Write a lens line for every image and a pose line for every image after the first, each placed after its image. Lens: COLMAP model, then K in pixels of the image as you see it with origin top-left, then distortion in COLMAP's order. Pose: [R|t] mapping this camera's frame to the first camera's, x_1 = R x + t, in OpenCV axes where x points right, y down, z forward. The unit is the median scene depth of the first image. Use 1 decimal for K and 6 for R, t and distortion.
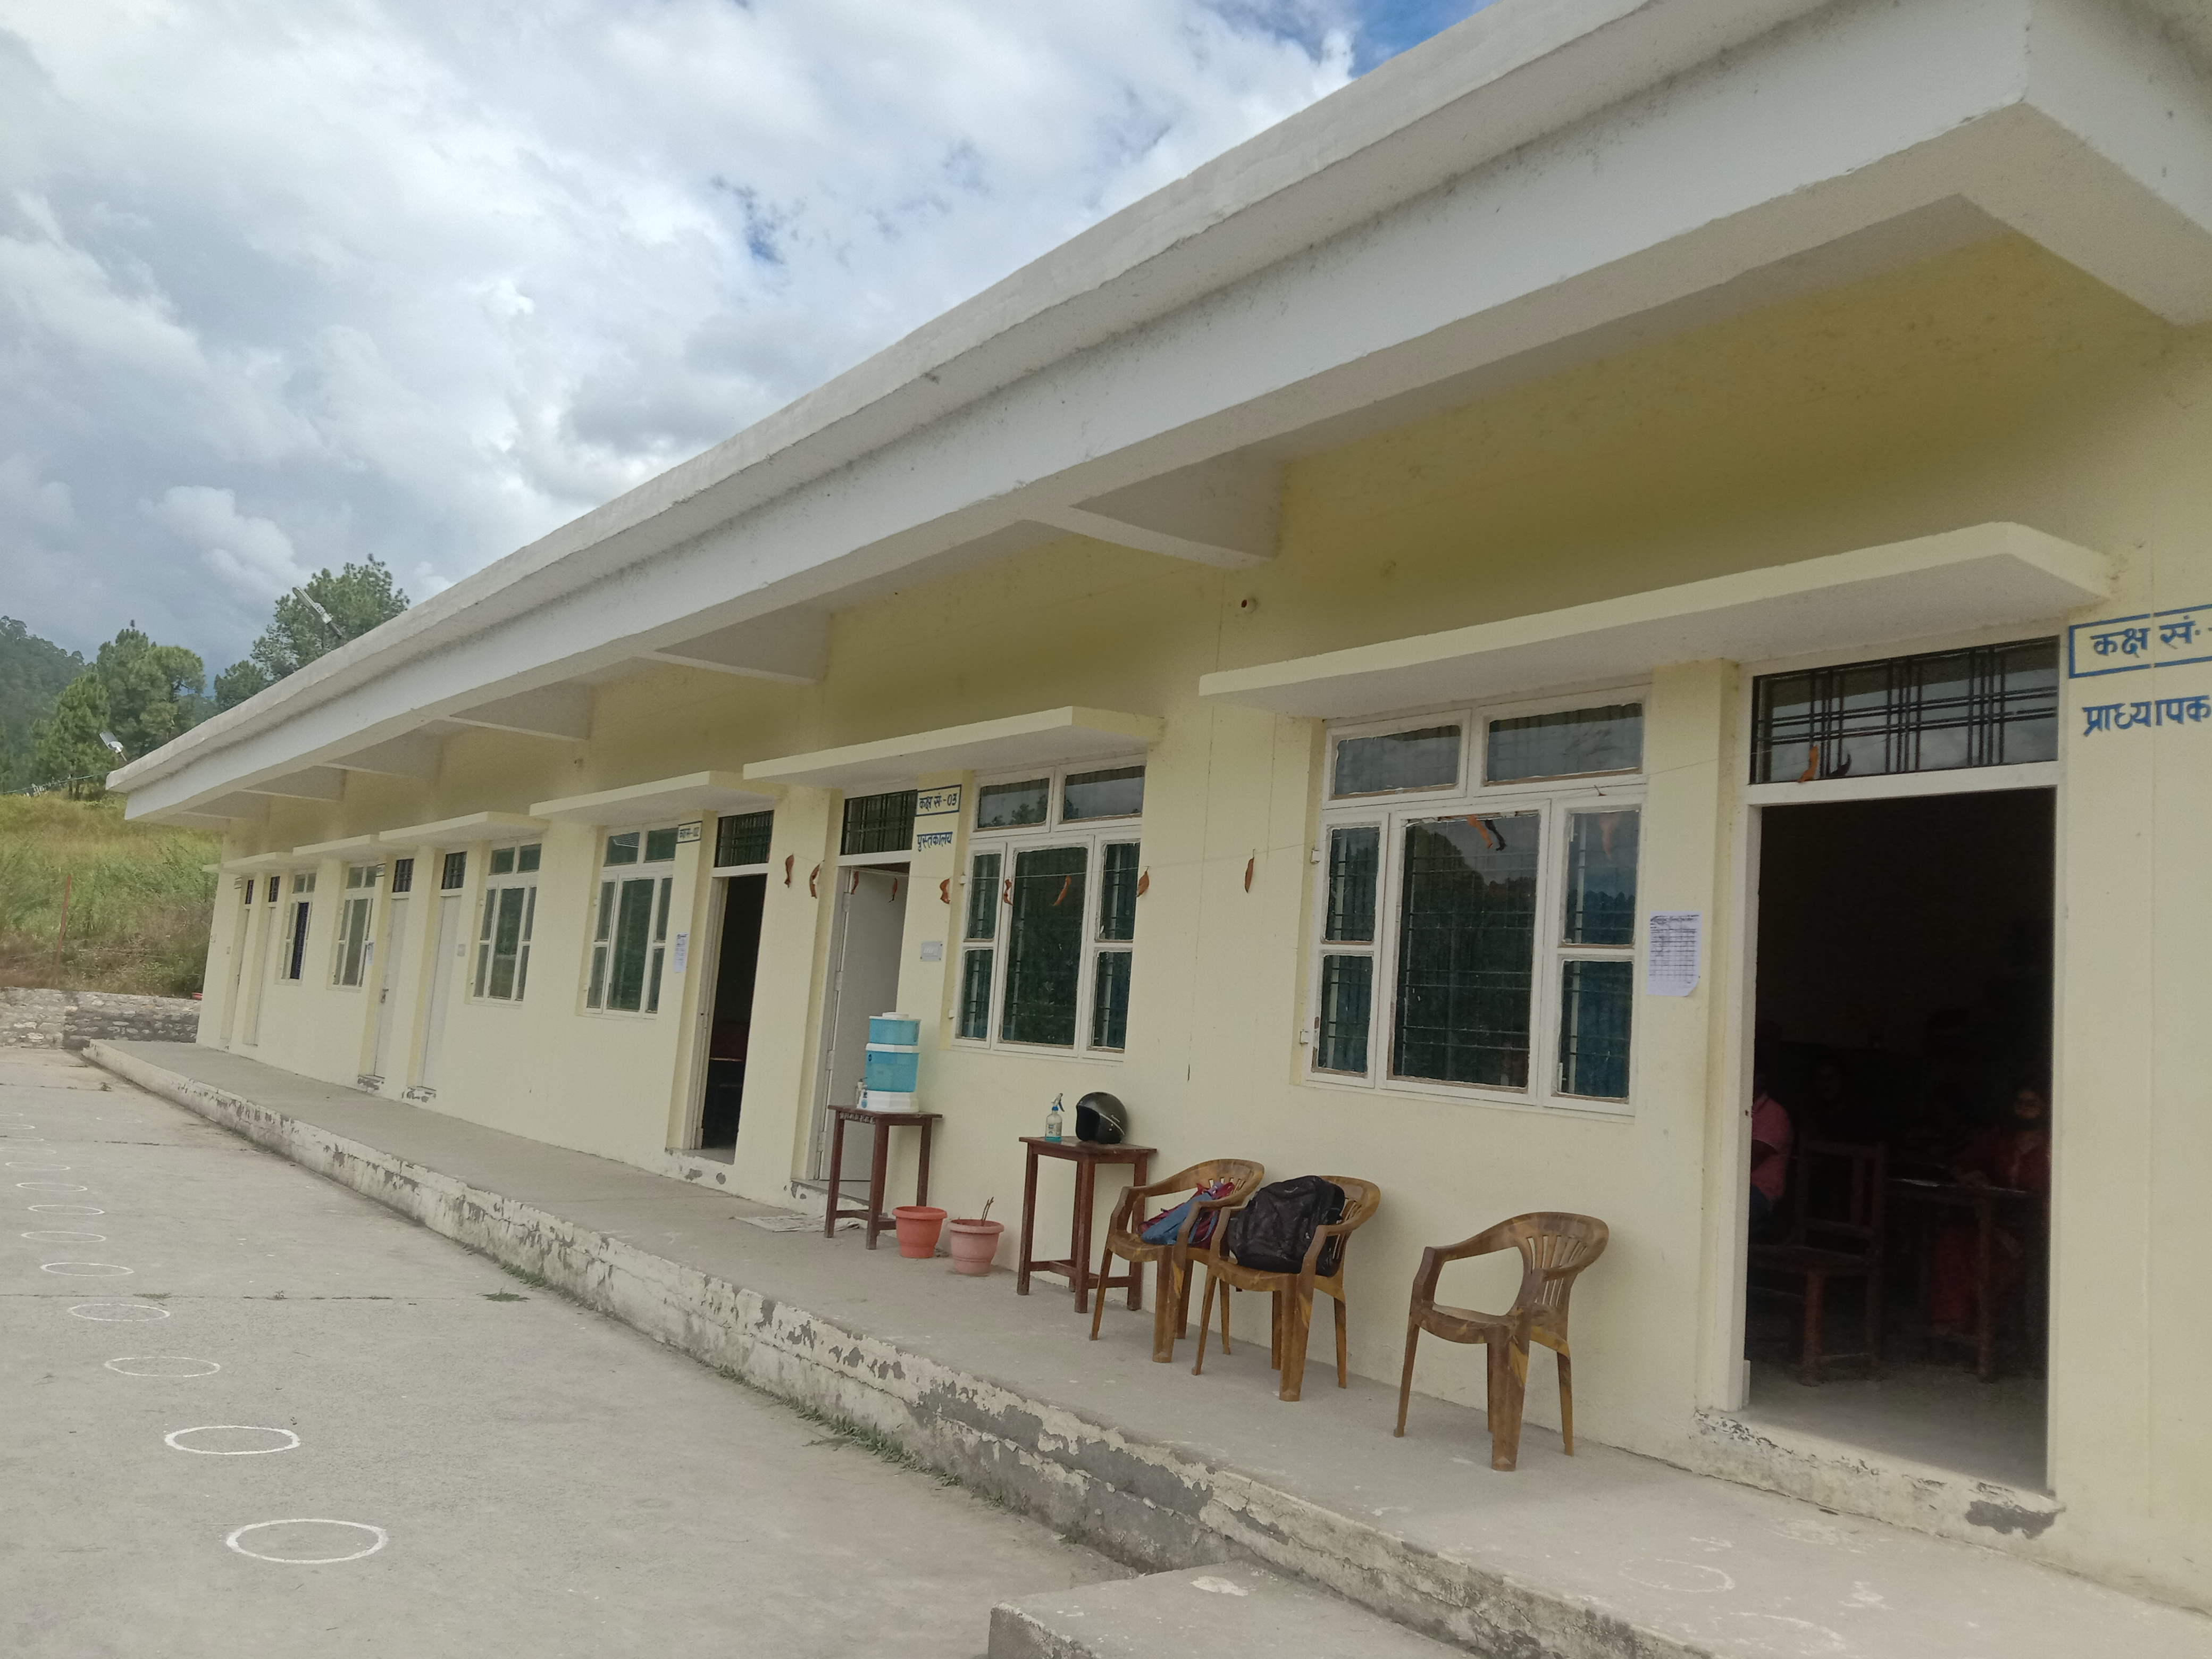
lens RADIAL K [[1791.8, 0, 1089.0], [0, 1791.8, 754.8], [0, 0, 1]] dist [0.038547, -0.094853]
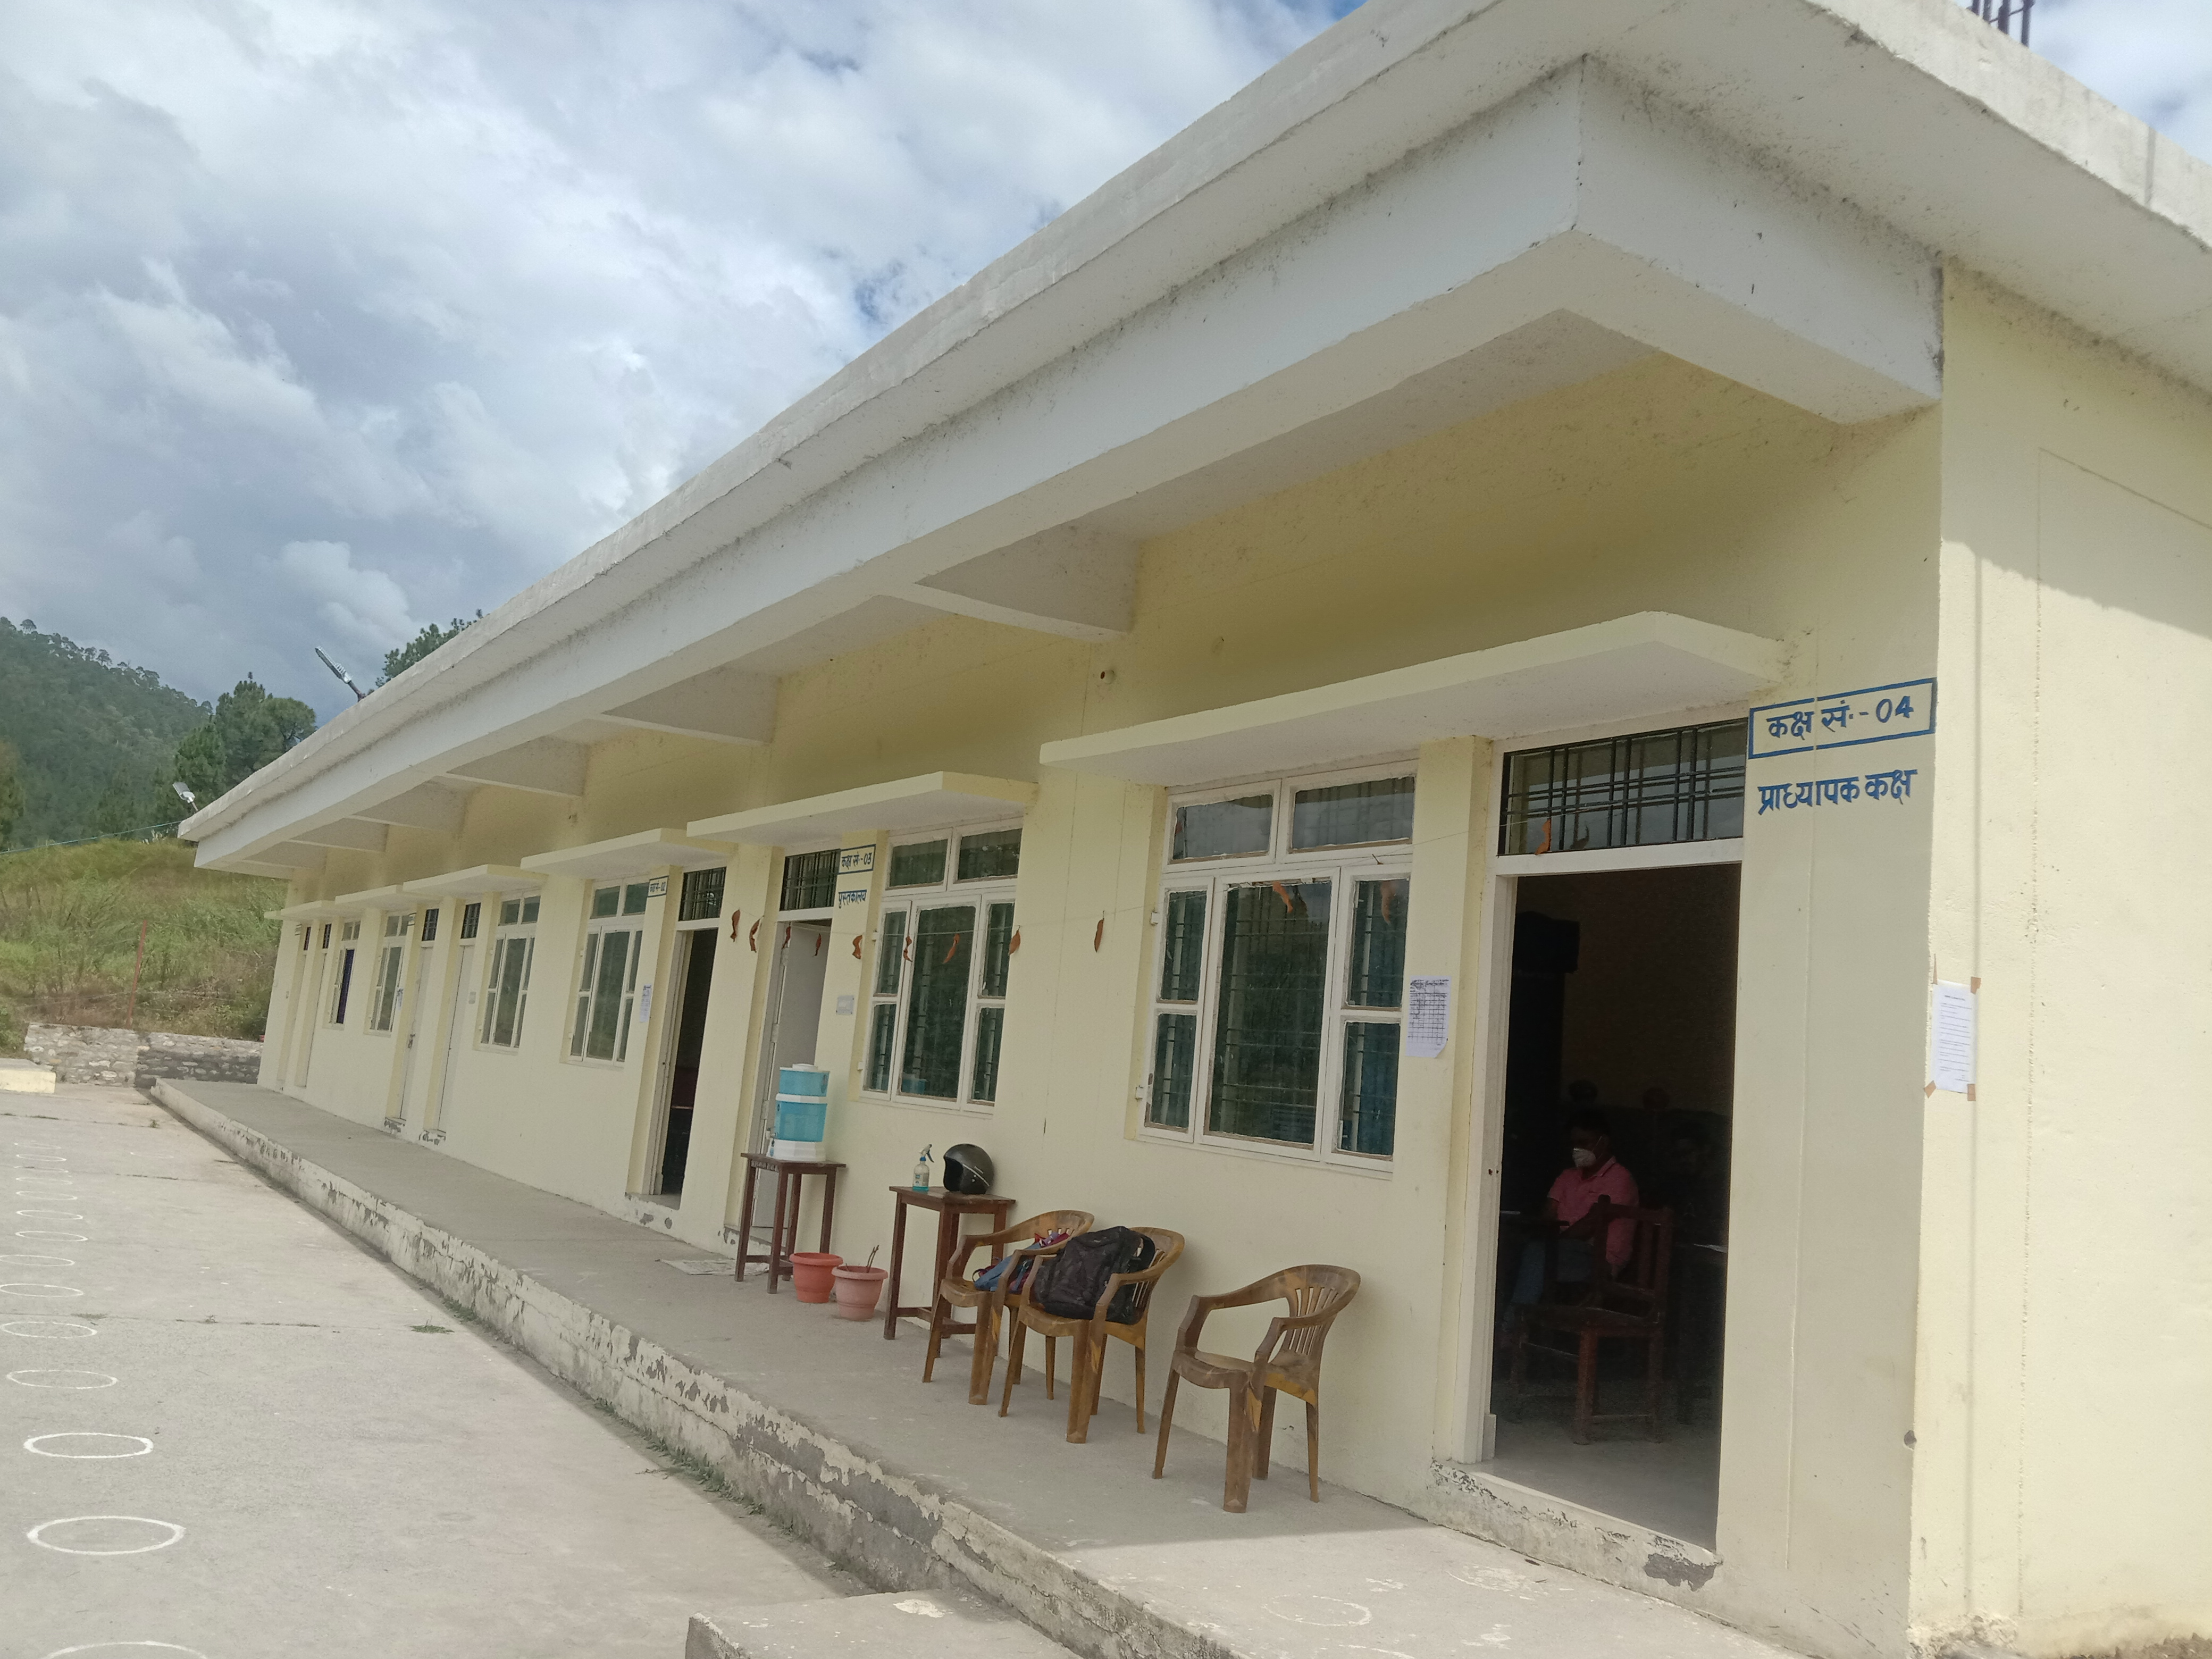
lens RADIAL K [[1791.8, 0, 1077.6], [0, 1791.8, 766.1], [0, 0, 1]] dist [0.038547, -0.094853]
pose [[0.998346, 0.006278, -0.057149, 0.141562], [-0.007630, 0.999695, -0.023472, -0.007244], [0.056984, 0.023869, 0.998090, -0.043052]]
